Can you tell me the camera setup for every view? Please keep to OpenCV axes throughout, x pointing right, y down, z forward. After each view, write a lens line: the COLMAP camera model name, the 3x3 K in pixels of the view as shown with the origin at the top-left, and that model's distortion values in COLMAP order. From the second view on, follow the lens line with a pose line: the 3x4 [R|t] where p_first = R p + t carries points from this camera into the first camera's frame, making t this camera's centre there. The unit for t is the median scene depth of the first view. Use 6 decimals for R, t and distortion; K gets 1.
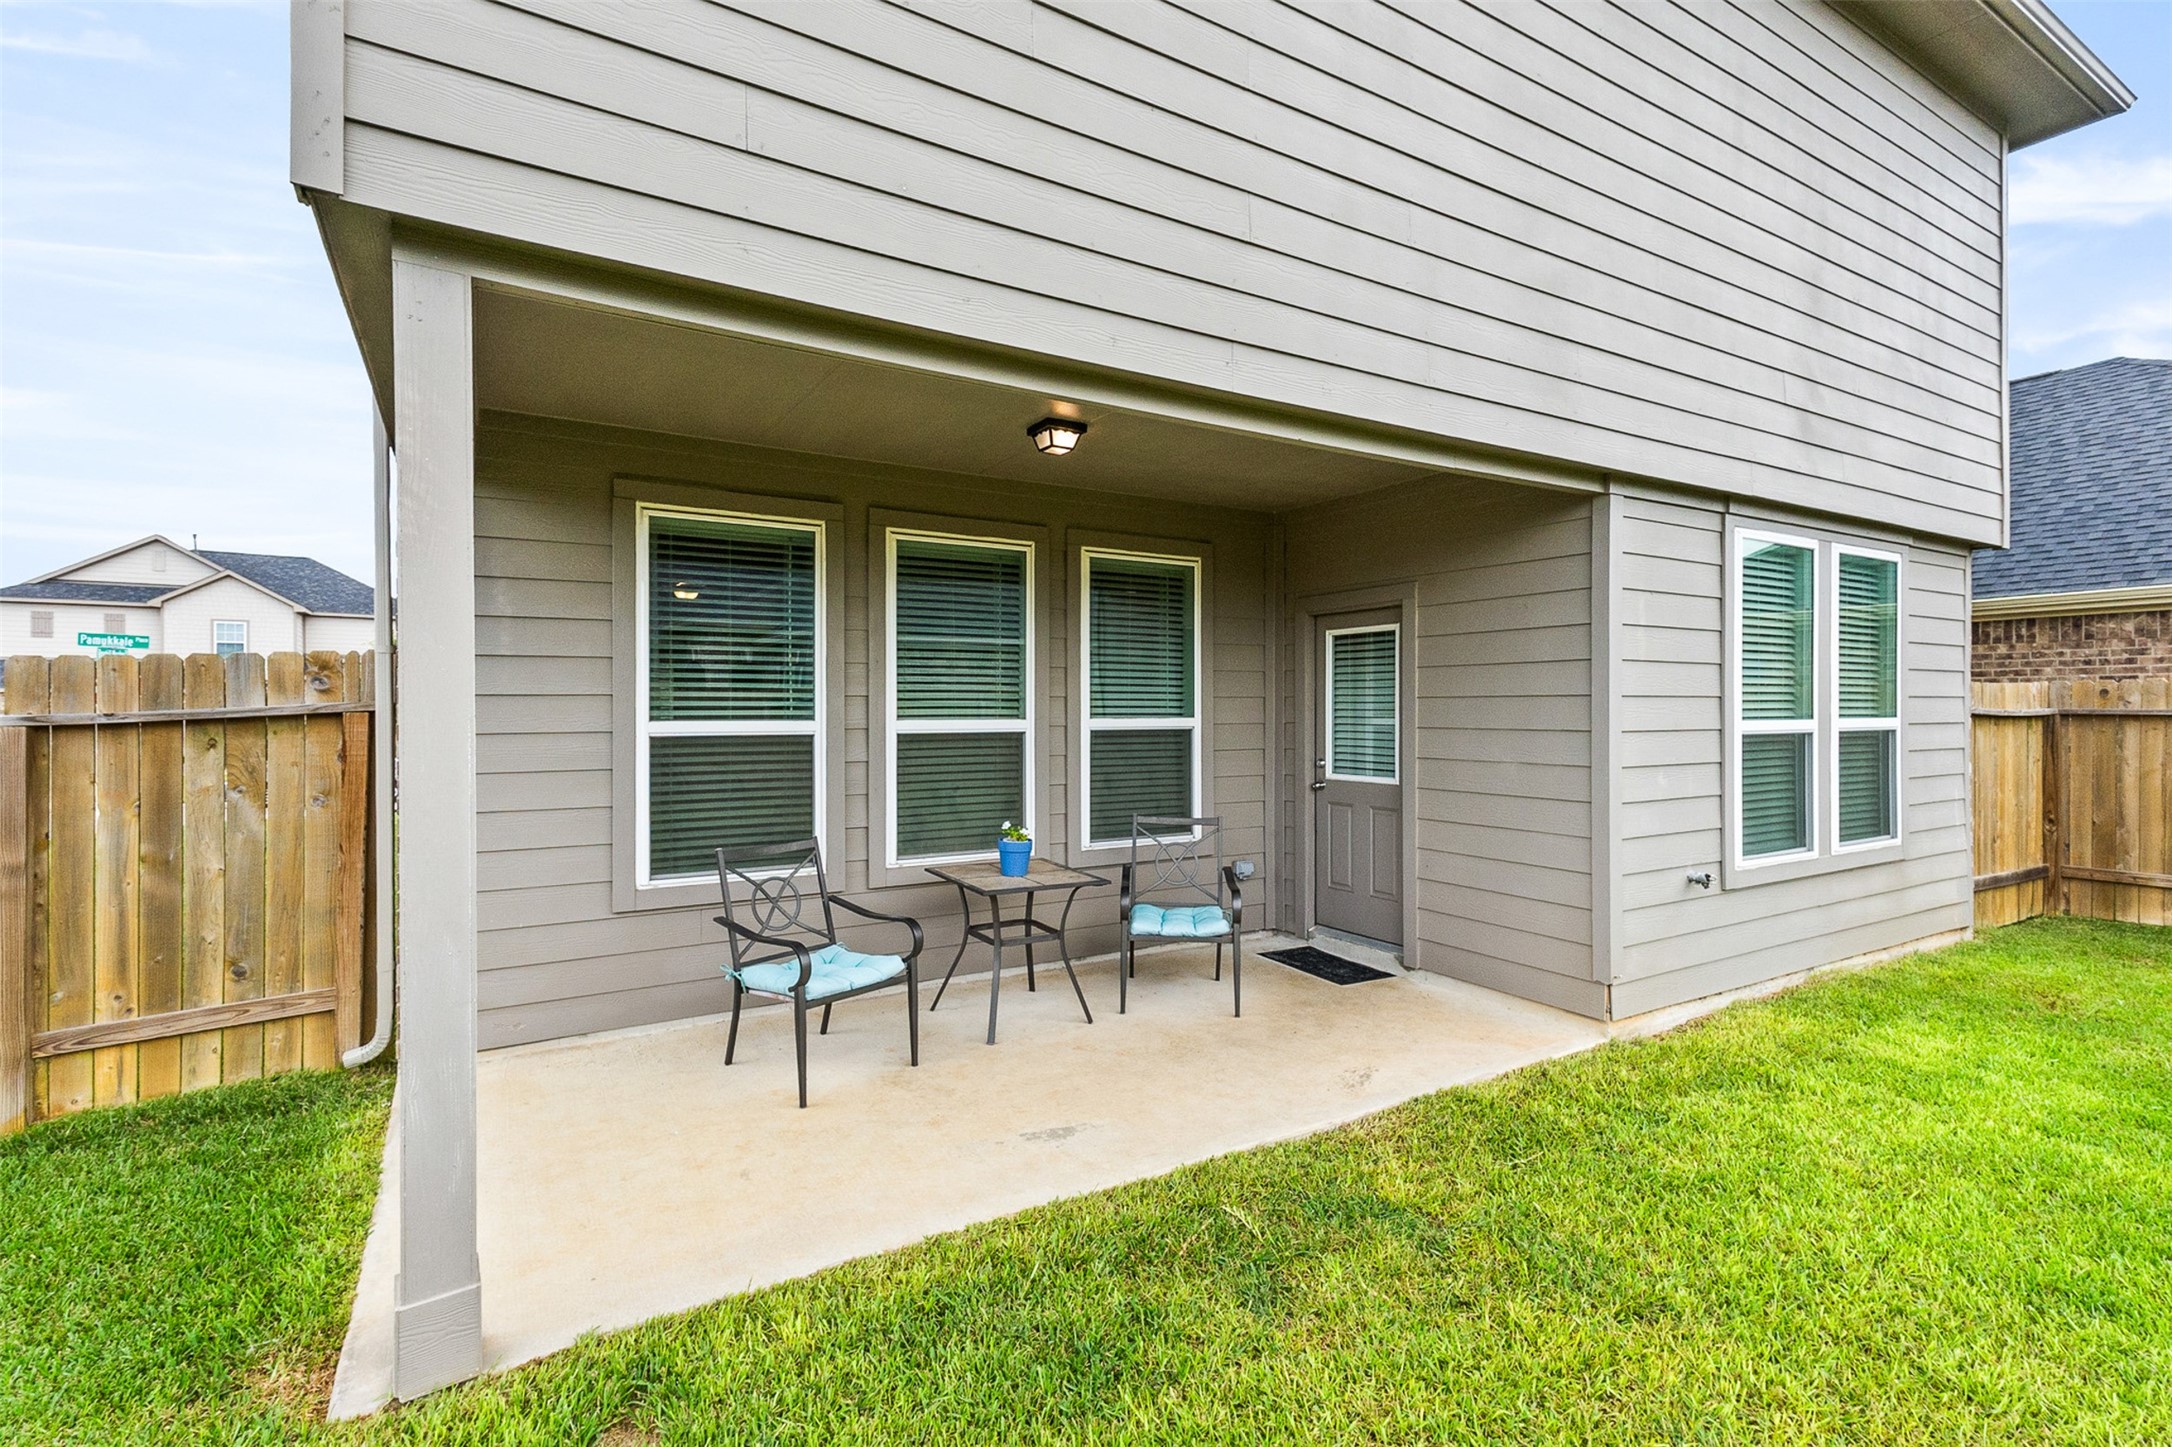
lens RADIAL K [[1018.0, 0, 1067.8], [0, 1018.0, 707.5], [0, 0, 1]] dist [0.020533, -0.004978]
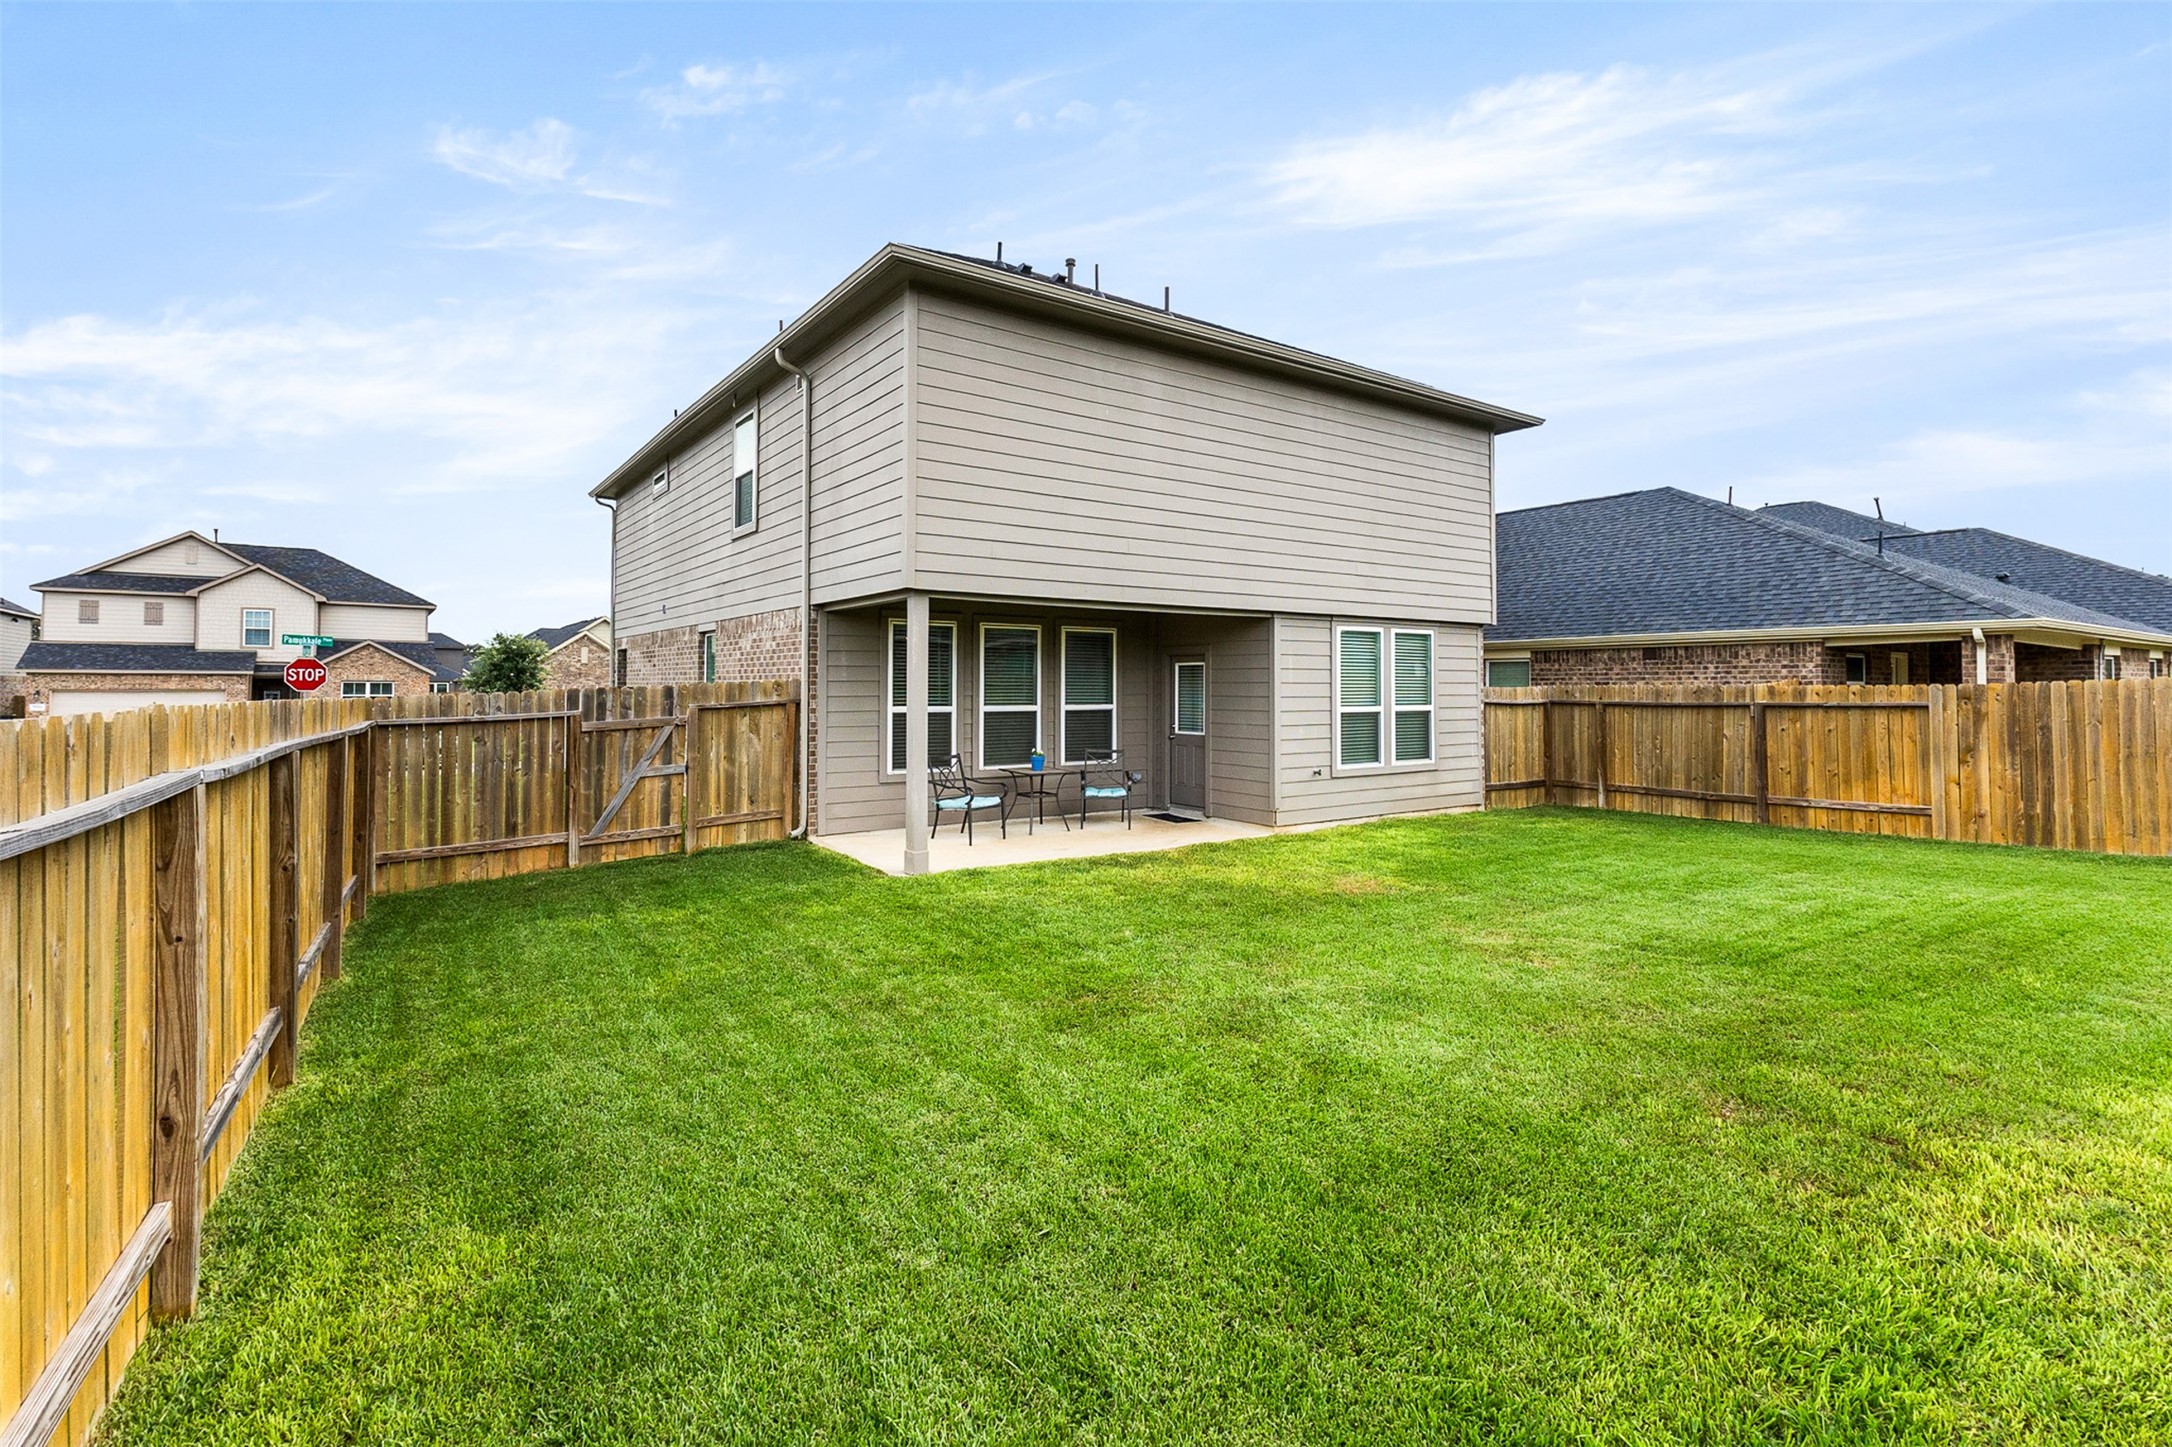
lens RADIAL K [[1018.0, 0, 1068.2], [0, 1018.0, 669.3], [0, 0, 1]] dist [0.020533, -0.004978]
pose [[0.997926, 0.004175, 0.064240, -0.115719], [-0.003124, 0.999860, -0.016463, -0.030417], [-0.064300, 0.016228, 0.997799, -1.209361]]
